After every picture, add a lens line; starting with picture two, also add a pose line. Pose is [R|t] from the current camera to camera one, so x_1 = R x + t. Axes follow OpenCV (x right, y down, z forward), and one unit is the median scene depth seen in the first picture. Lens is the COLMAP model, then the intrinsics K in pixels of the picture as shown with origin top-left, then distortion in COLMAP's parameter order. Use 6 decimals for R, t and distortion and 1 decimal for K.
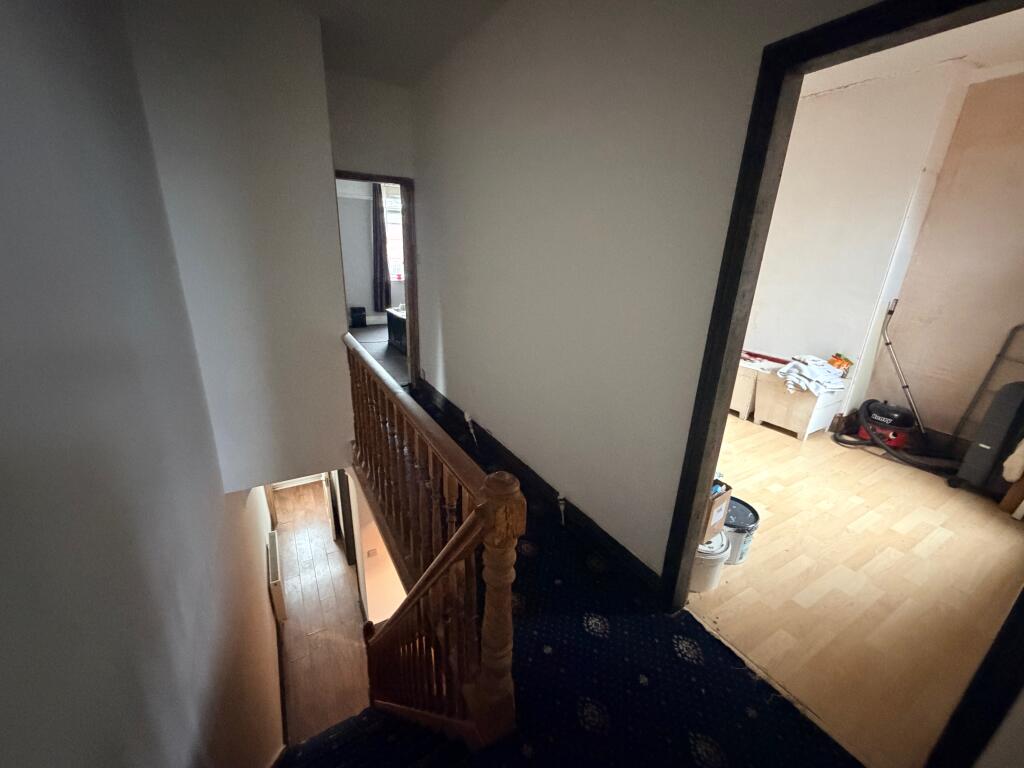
lens RADIAL K [[407.2, 0, 508.7], [0, 407.2, 383.8], [0, 0, 1]] dist [-0.000899, -0.000587]
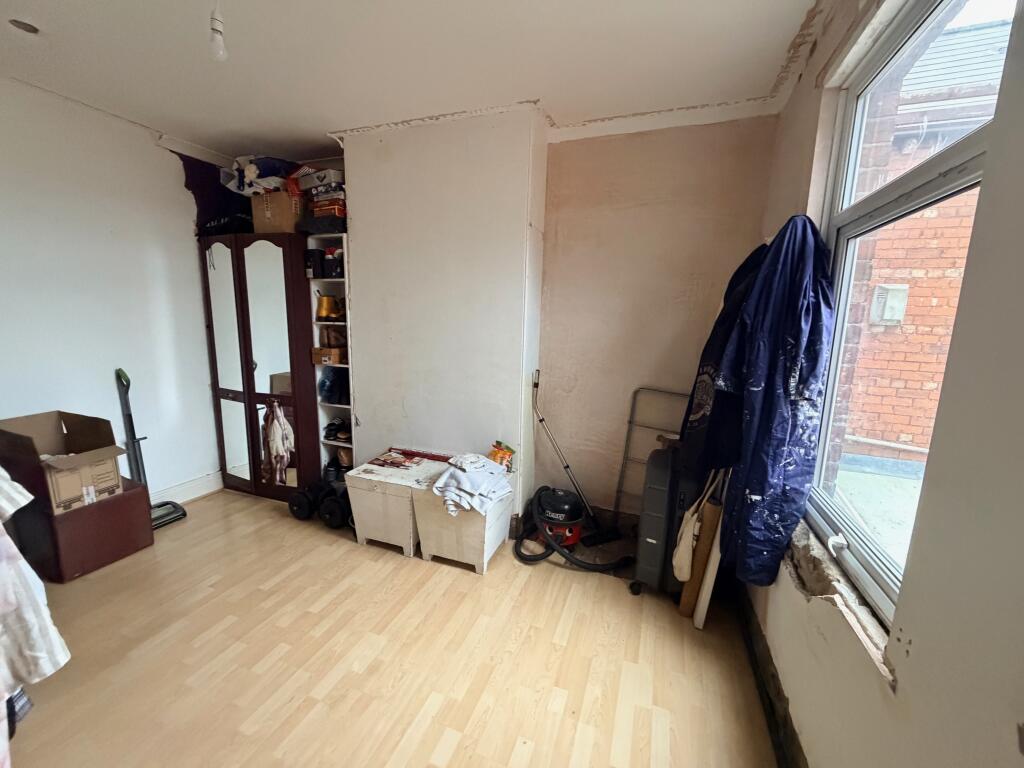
lens RADIAL K [[408.0, 0, 508.3], [0, 408.0, 384.2], [0, 0, 1]] dist [-0.000591, -0.000175]
pose [[0.775776, -0.118074, 0.619863, 0.366182], [0.202982, 0.976821, -0.067968, -0.131862], [-0.597470, 0.178548, 0.781761, 0.368056]]
